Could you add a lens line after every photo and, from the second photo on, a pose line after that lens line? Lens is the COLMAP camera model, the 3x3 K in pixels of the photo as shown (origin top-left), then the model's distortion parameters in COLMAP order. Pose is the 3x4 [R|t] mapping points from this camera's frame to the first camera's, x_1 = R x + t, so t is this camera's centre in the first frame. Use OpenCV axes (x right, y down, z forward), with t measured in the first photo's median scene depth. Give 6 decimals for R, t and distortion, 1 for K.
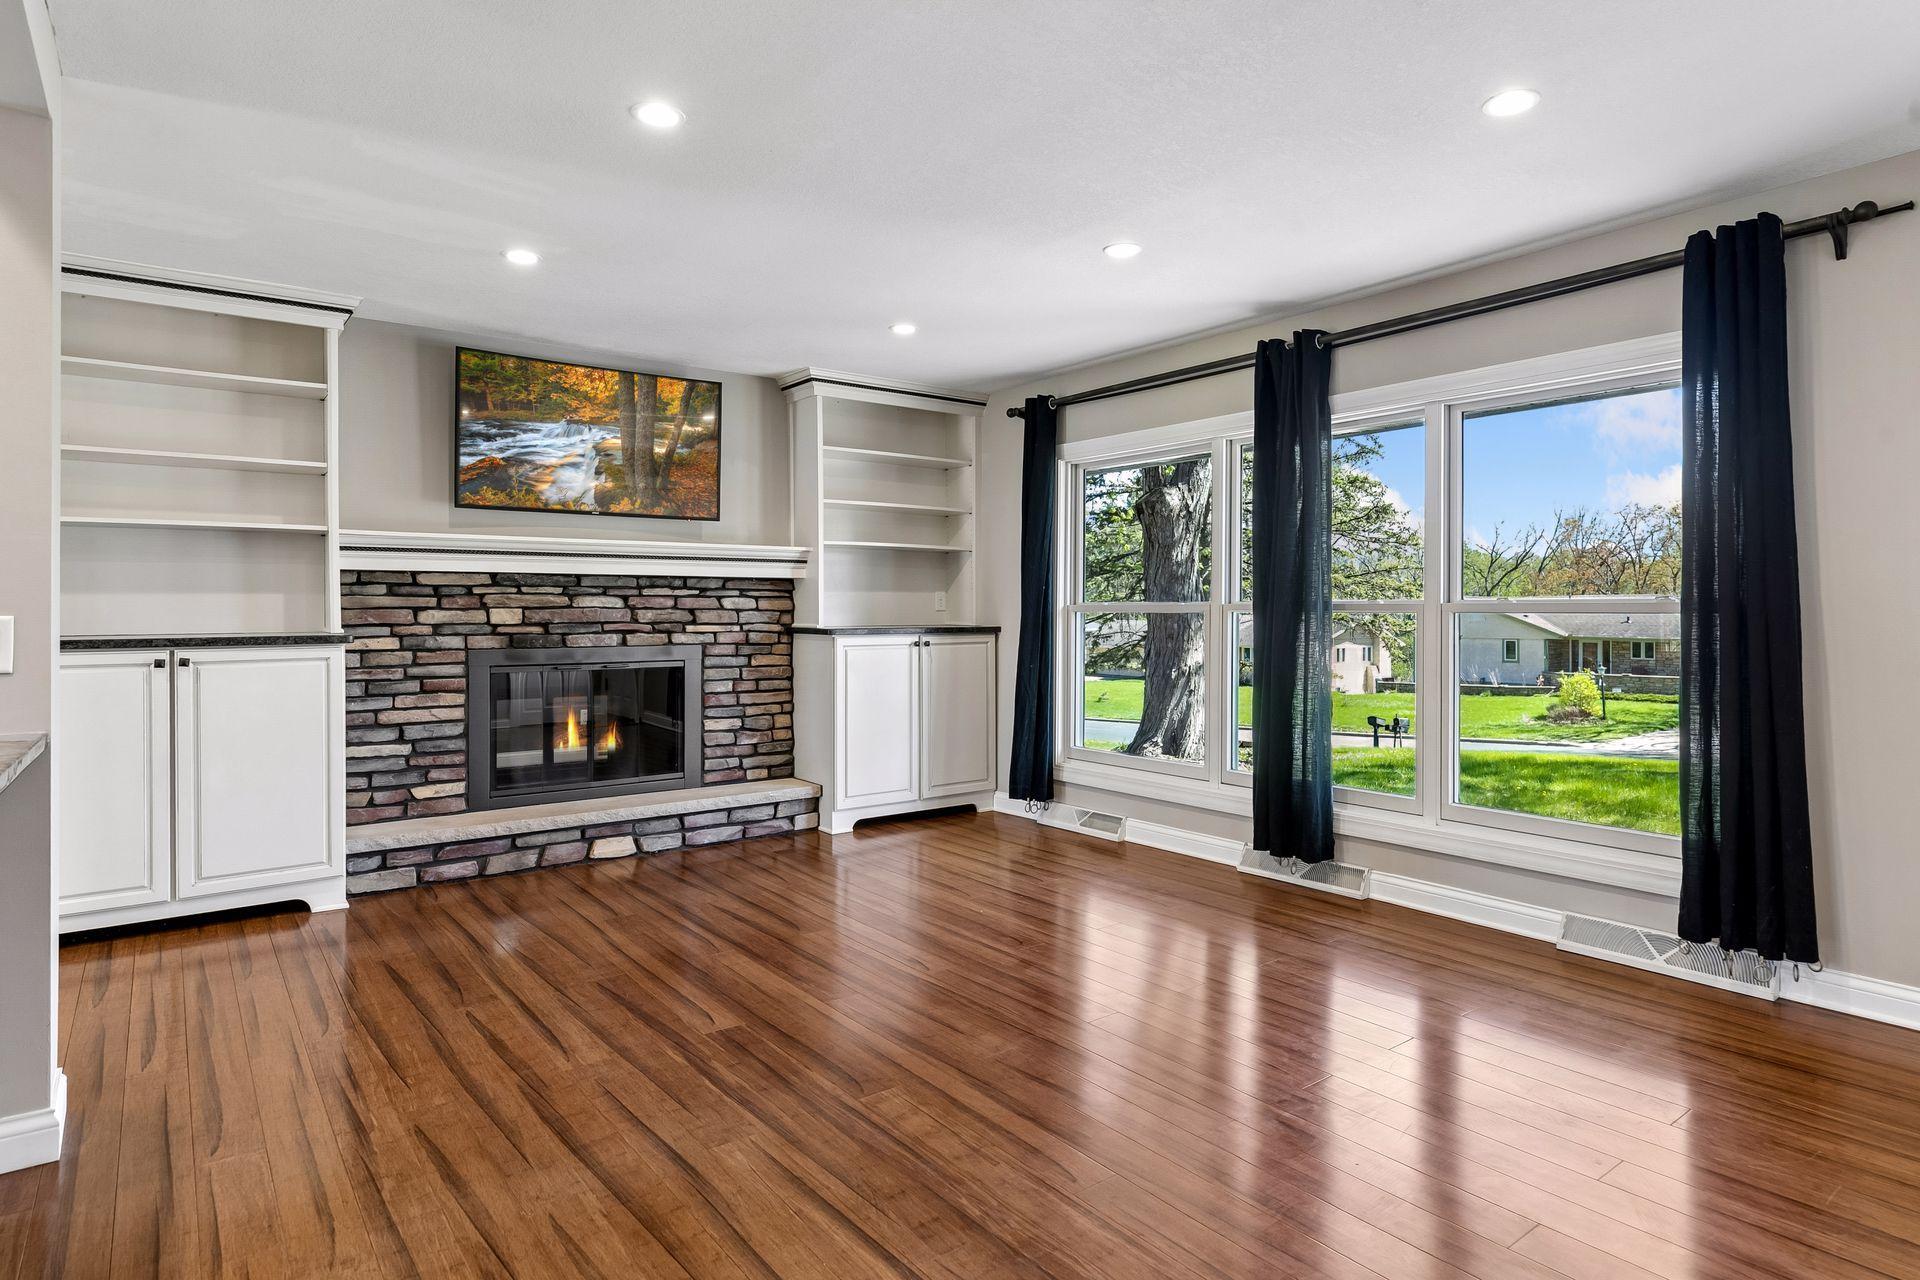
lens RADIAL K [[1056.8, 0, 980.0], [0, 1056.8, 612.2], [0, 0, 1]] dist [0.008415, -0.000769]
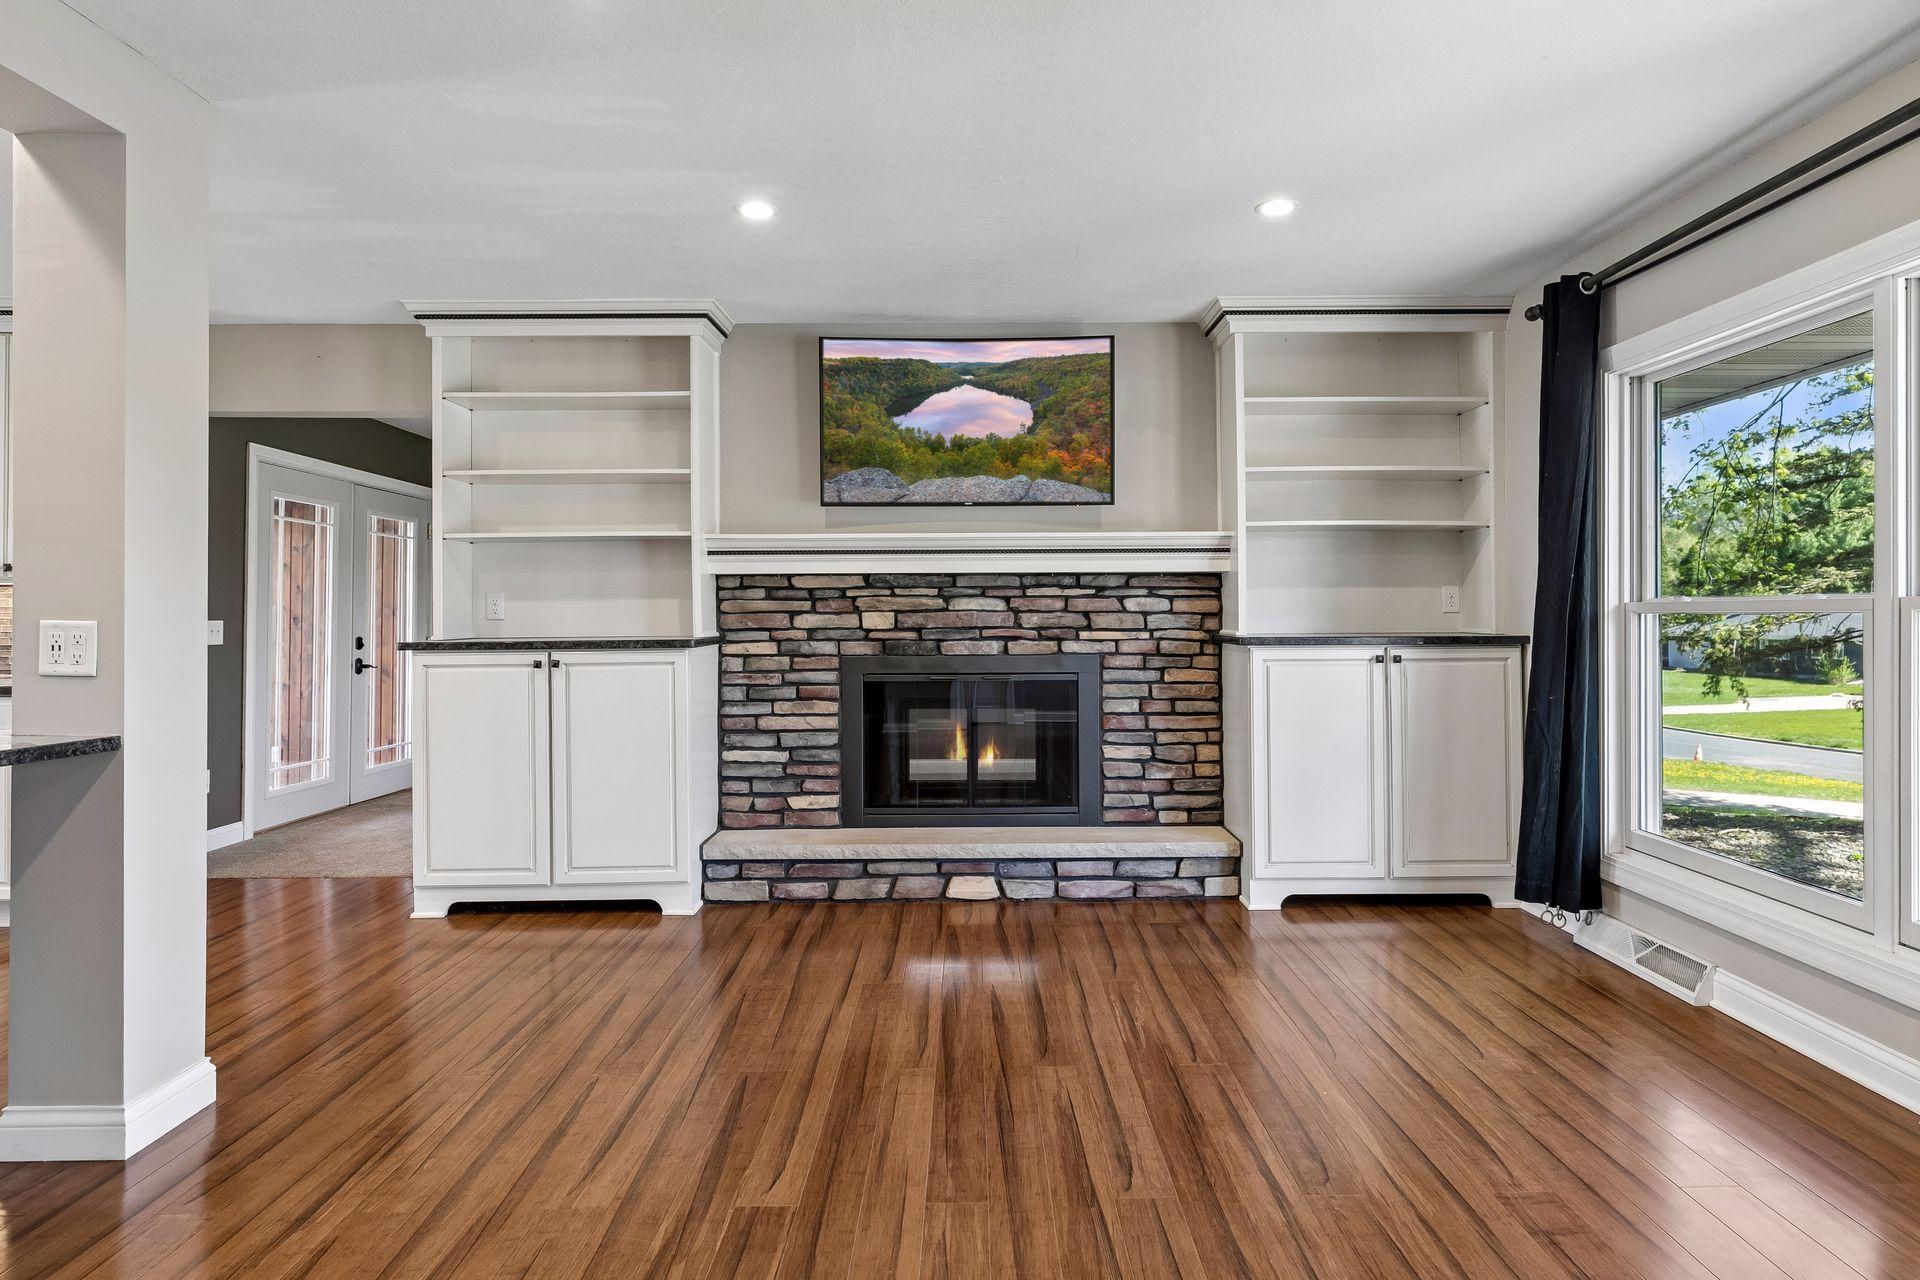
lens RADIAL K [[1056.8, 0, 983.3], [0, 1056.8, 608.4], [0, 0, 1]] dist [0.008415, -0.000769]
pose [[0.799110, -0.006325, -0.601151, 0.176738], [0.002507, 0.999971, -0.007188, 0.000129], [0.601179, 0.004237, 0.799103, 0.304785]]
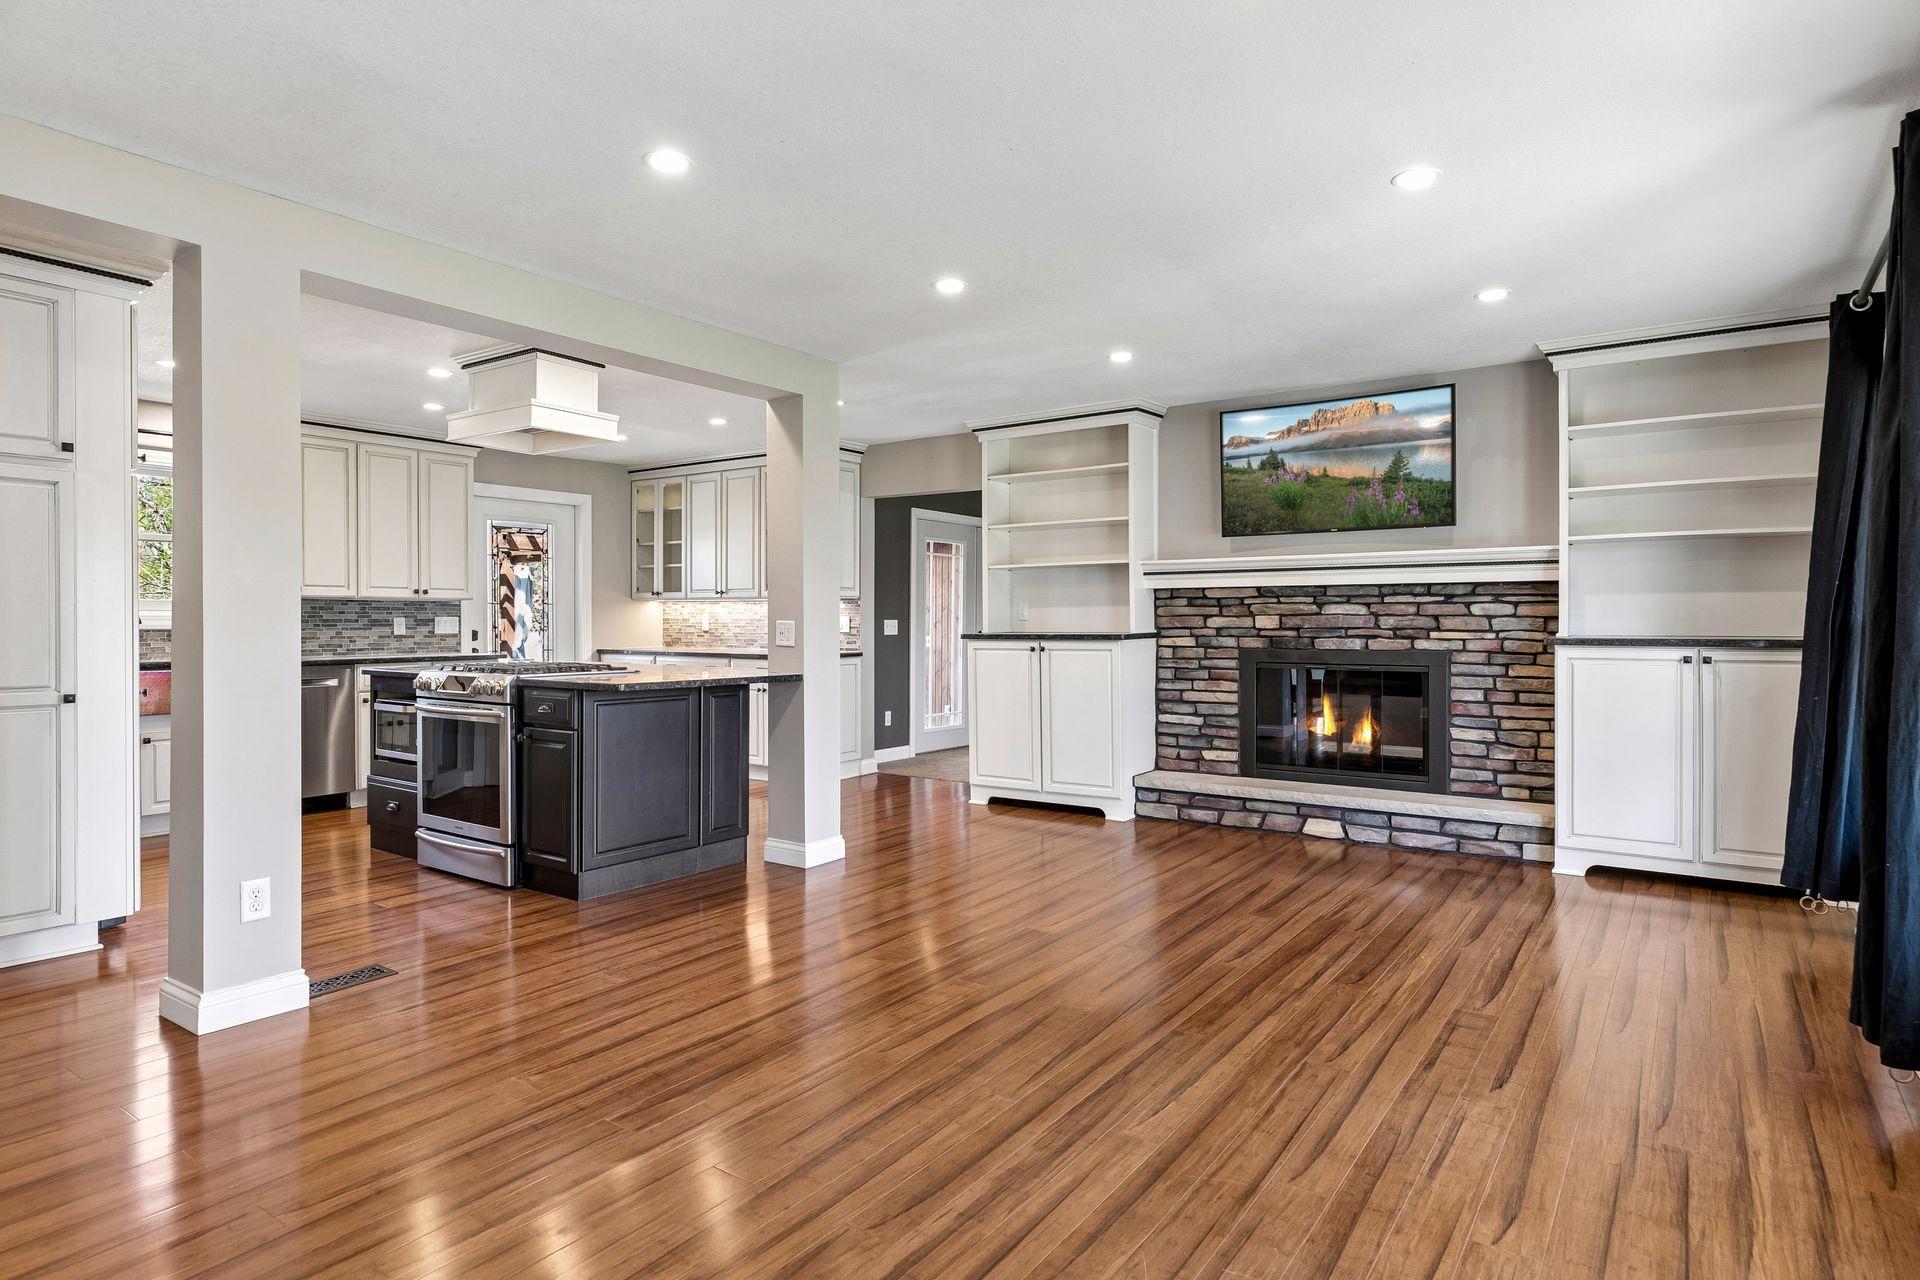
lens RADIAL K [[1056.8, 0, 986.1], [0, 1056.8, 632.4], [0, 0, 1]] dist [0.008415, -0.000769]
pose [[0.307485, 0.014950, -0.951436, 0.592467], [0.001366, 0.999869, 0.016153, -0.004087], [0.951552, -0.006267, 0.307424, 0.306919]]
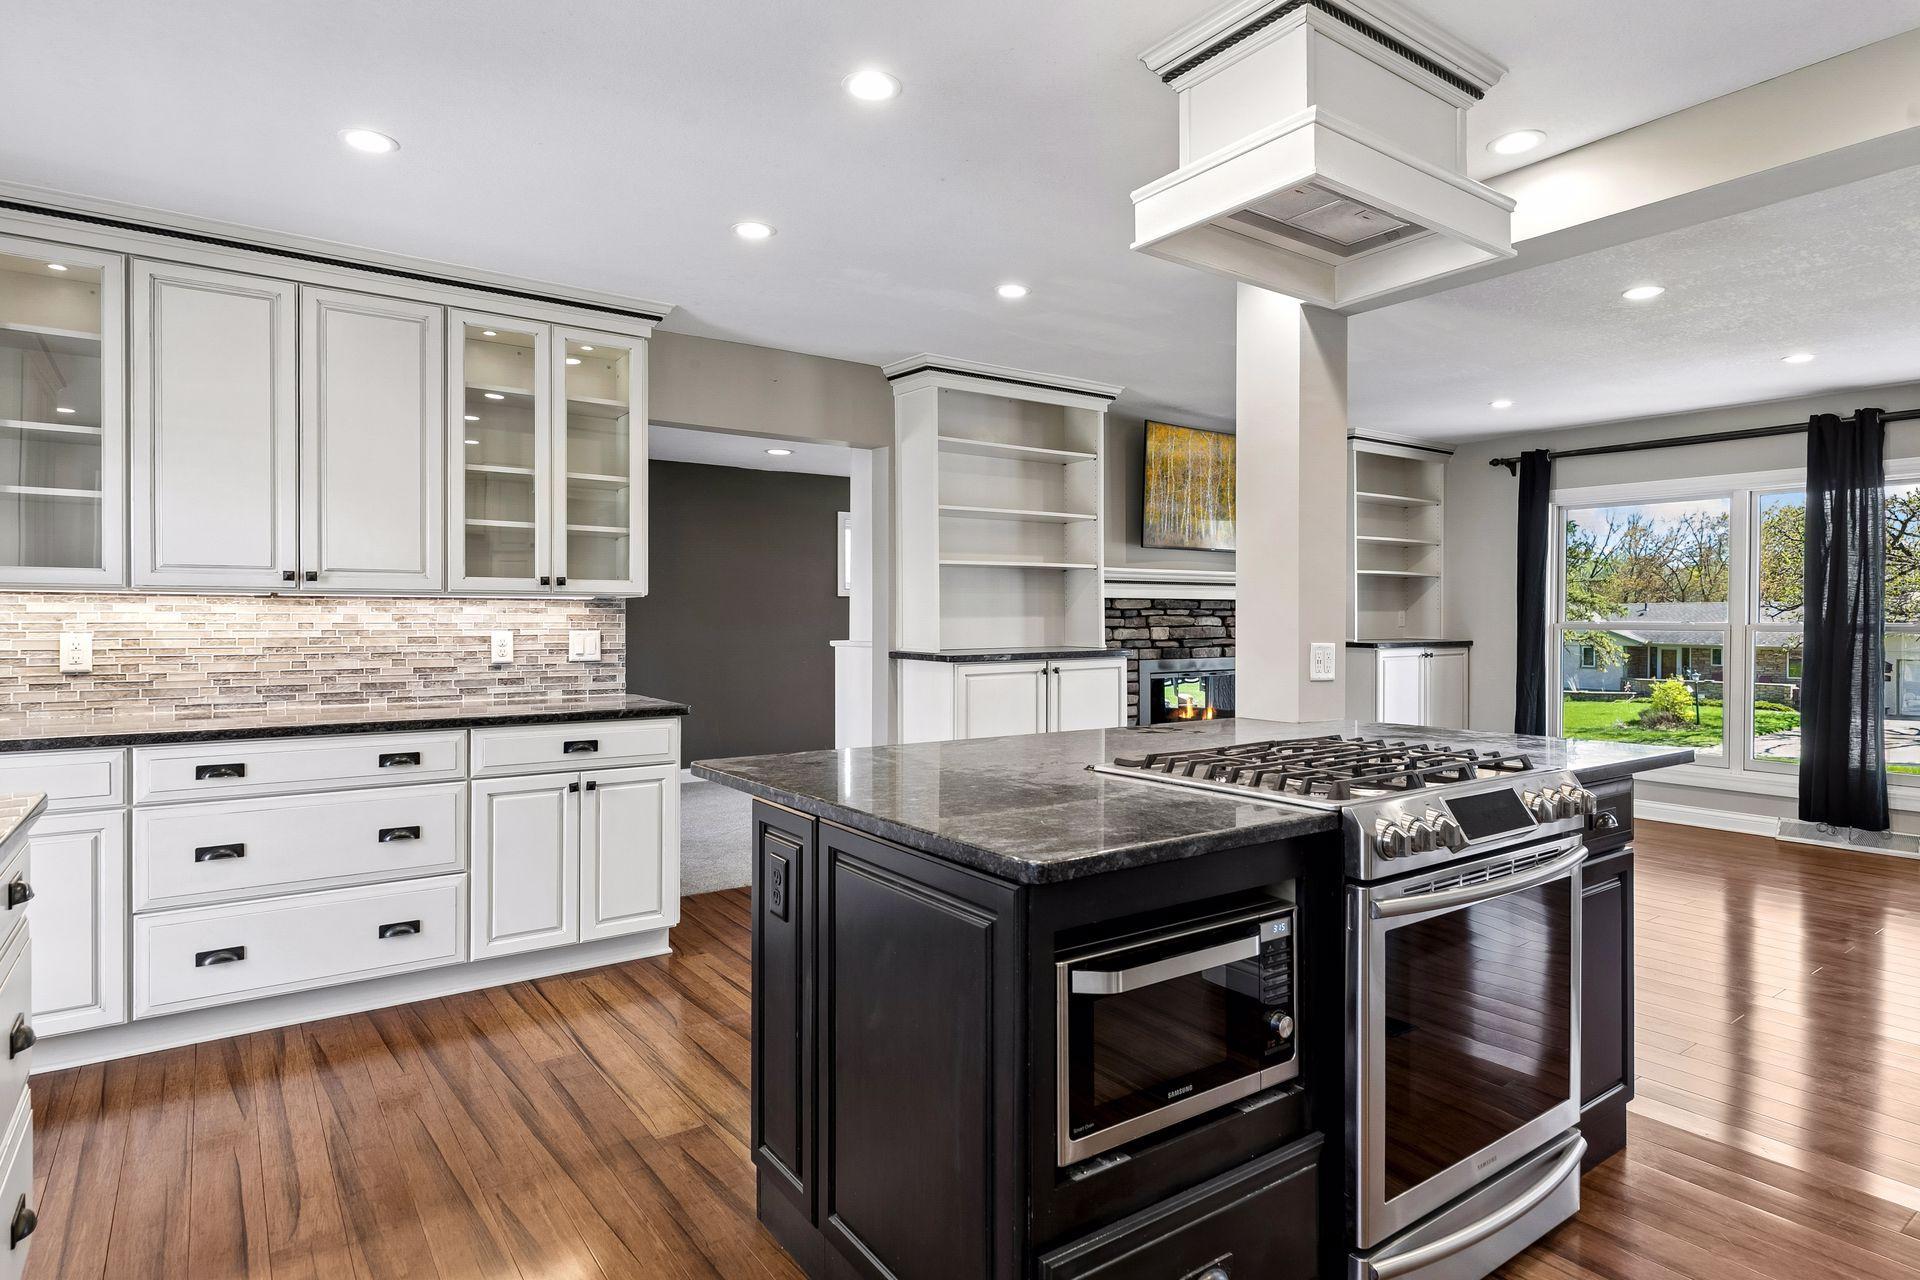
lens RADIAL K [[1056.8, 0, 980.0], [0, 1056.8, 630.2], [0, 0, 1]] dist [0.008415, -0.000769]
pose [[0.999869, 0.002720, -0.015975, -0.619242], [-0.002502, 0.999904, 0.013617, -0.015802], [0.016010, -0.013575, 0.999780, -0.241640]]
